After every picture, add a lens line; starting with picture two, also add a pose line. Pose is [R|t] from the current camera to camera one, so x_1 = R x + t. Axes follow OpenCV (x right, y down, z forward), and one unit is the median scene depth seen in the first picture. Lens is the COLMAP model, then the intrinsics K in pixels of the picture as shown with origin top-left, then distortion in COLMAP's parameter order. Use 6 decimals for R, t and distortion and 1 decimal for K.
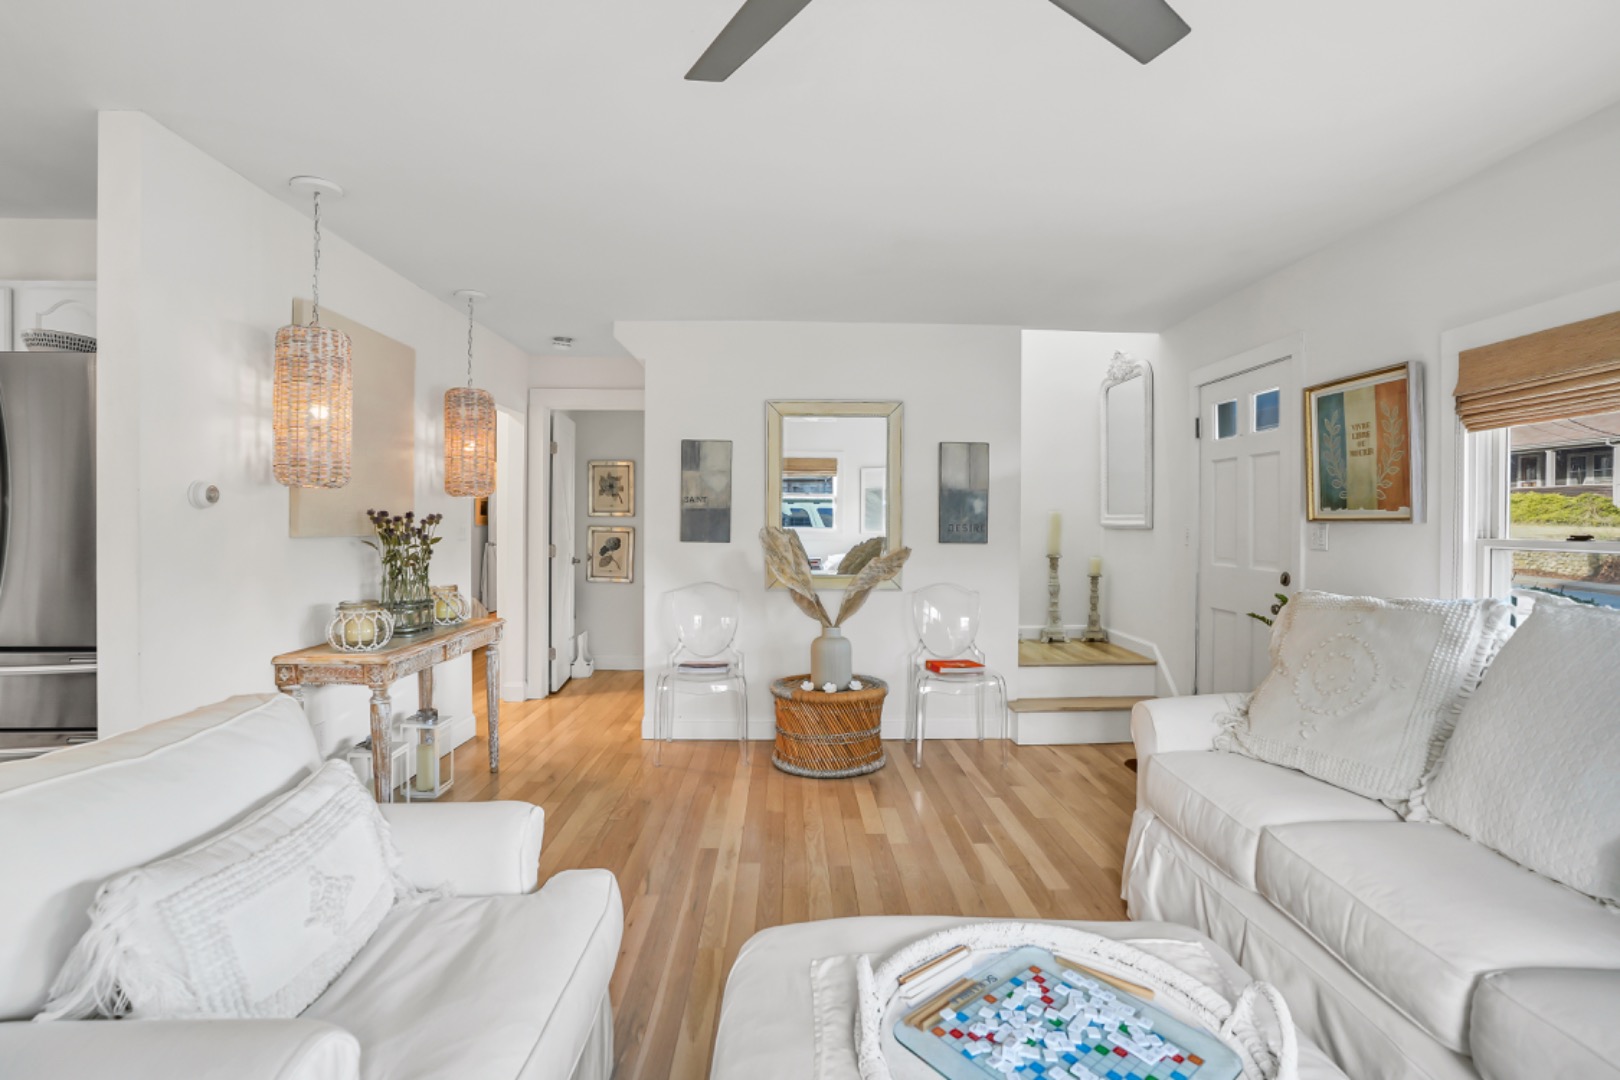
lens RADIAL K [[773.9, 0, 817.0], [0, 773.9, 535.6], [0, 0, 1]] dist [-0.062561, 0.026130]
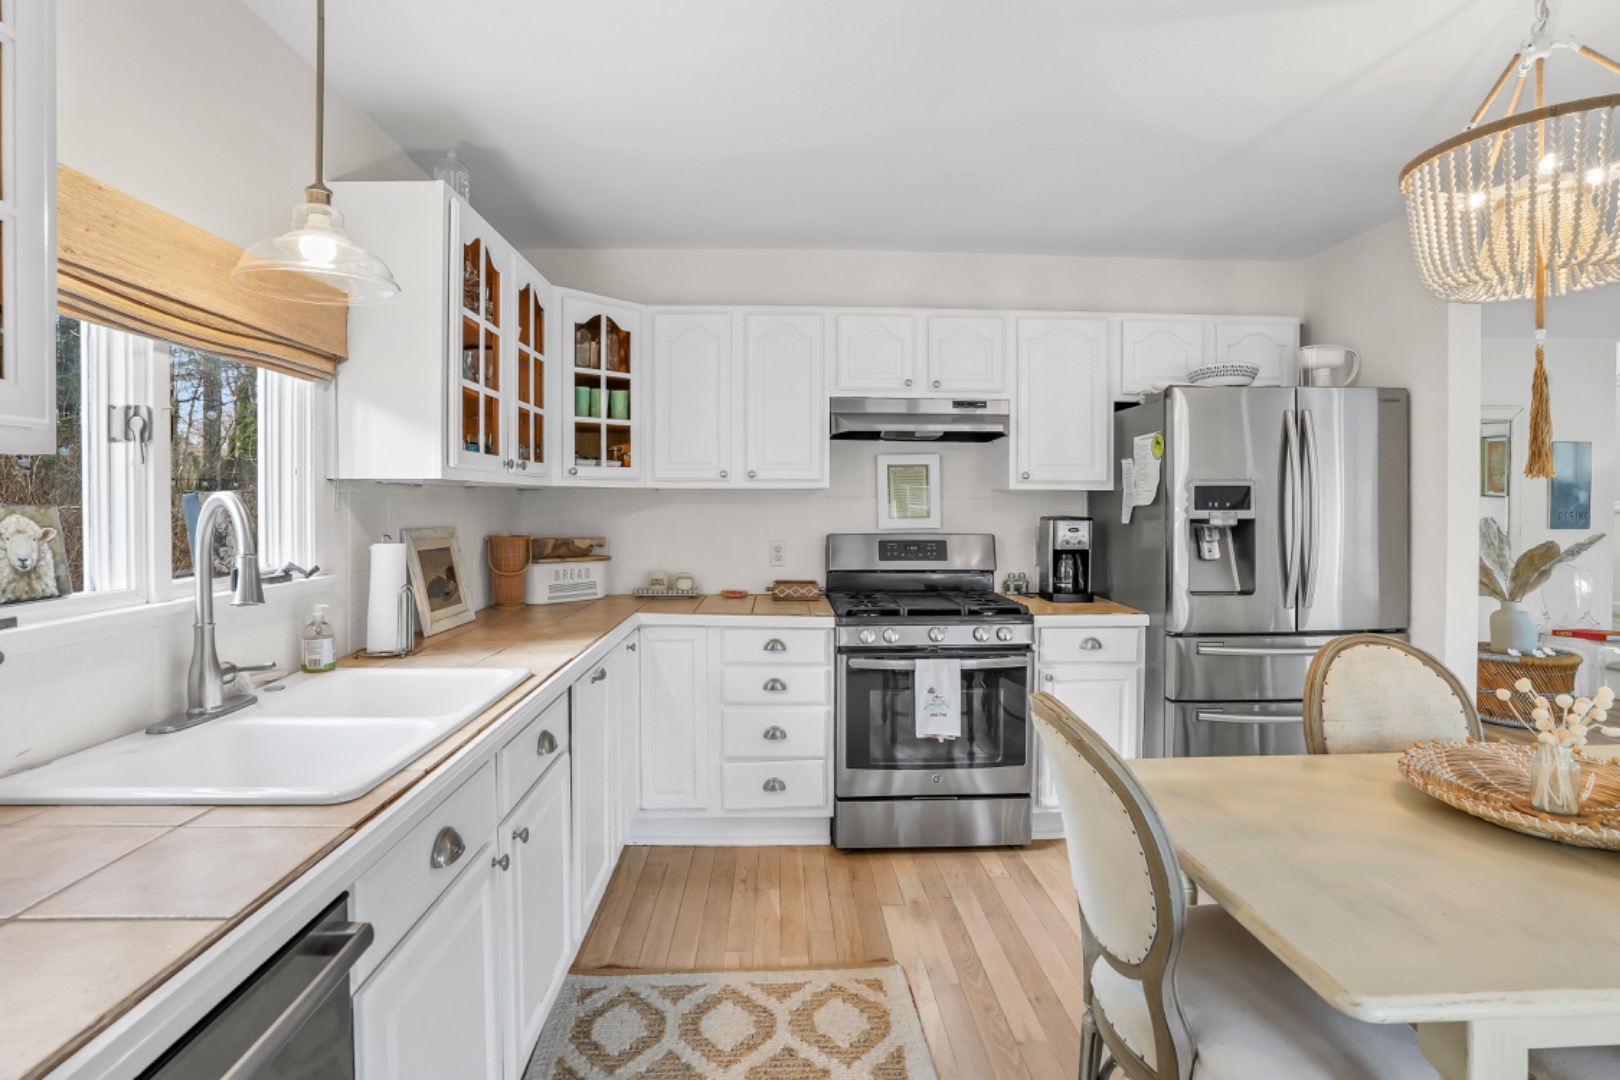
lens RADIAL K [[801.6, 0, 814.3], [0, 801.6, 509.7], [0, 0, 1]] dist [-0.067126, 0.030723]
pose [[0.999894, -0.008863, 0.011569, -1.451721], [0.008883, 0.999959, -0.001685, -0.039996], [-0.011554, 0.001788, 0.999932, -0.221500]]
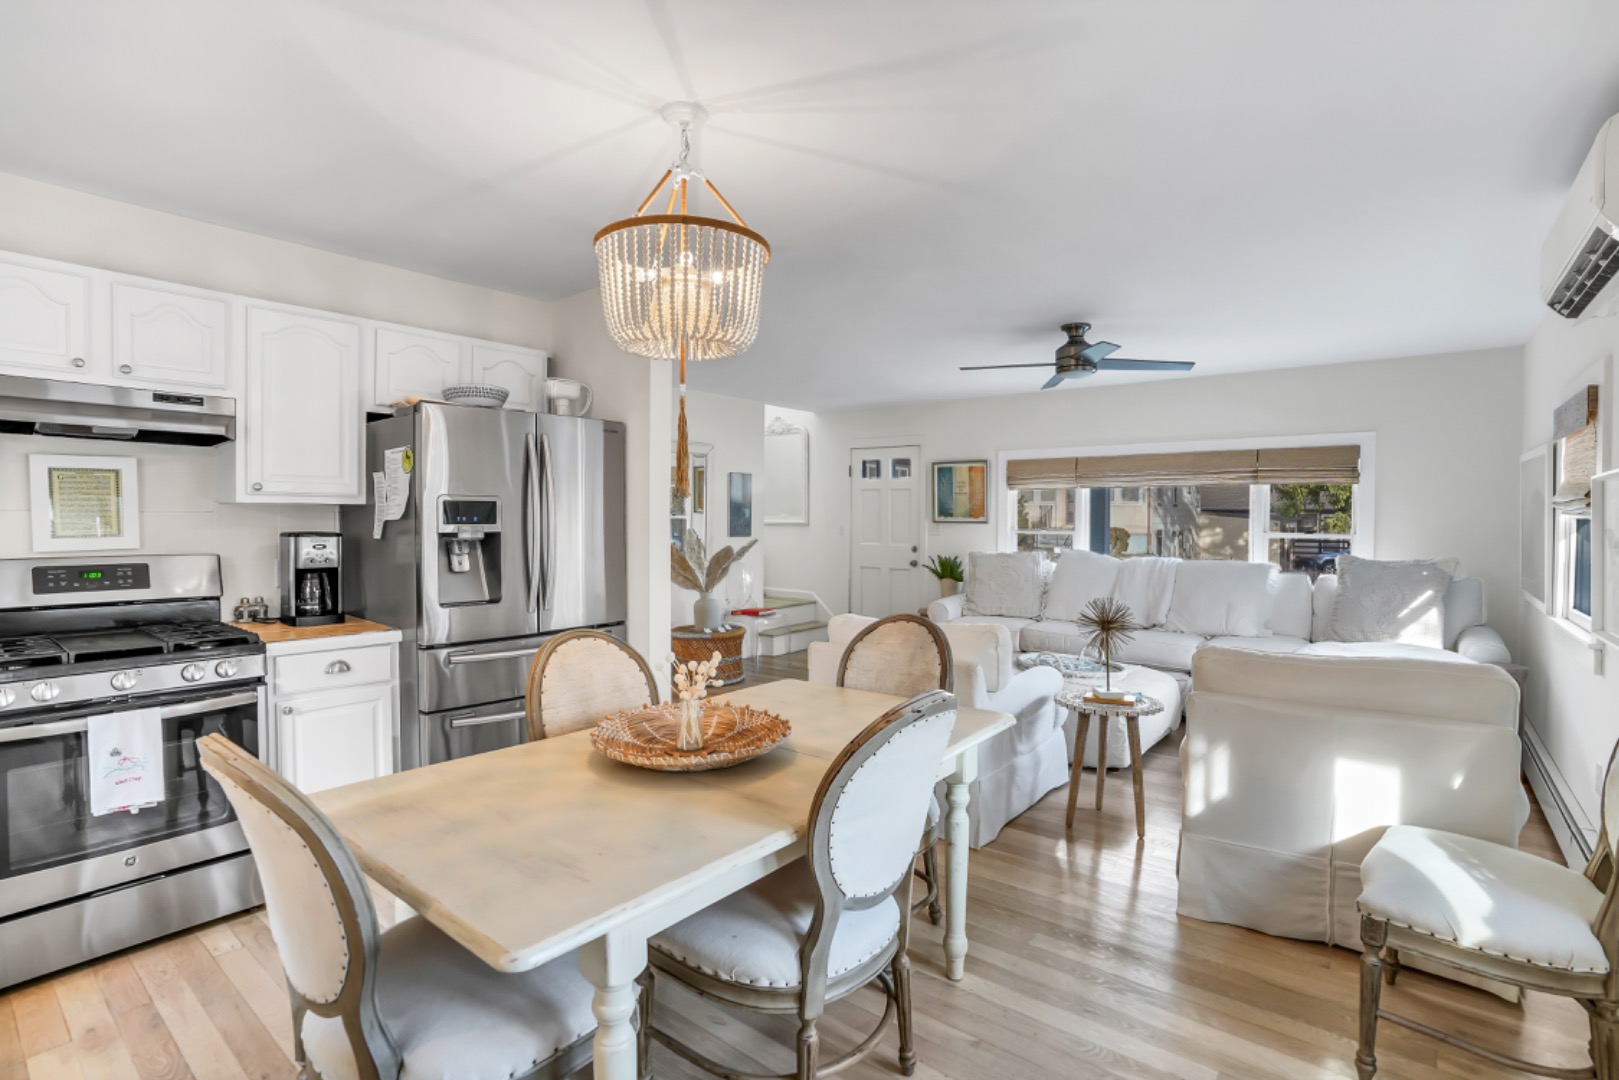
lens RADIAL K [[773.4, 0, 816.5], [0, 773.4, 535.6], [0, 0, 1]] dist [-0.062561, 0.026130]
pose [[0.656543, -0.025485, 0.753858, -1.375720], [0.013281, 0.999665, 0.022228, -0.037466], [-0.754172, -0.004581, 0.656661, -0.246717]]
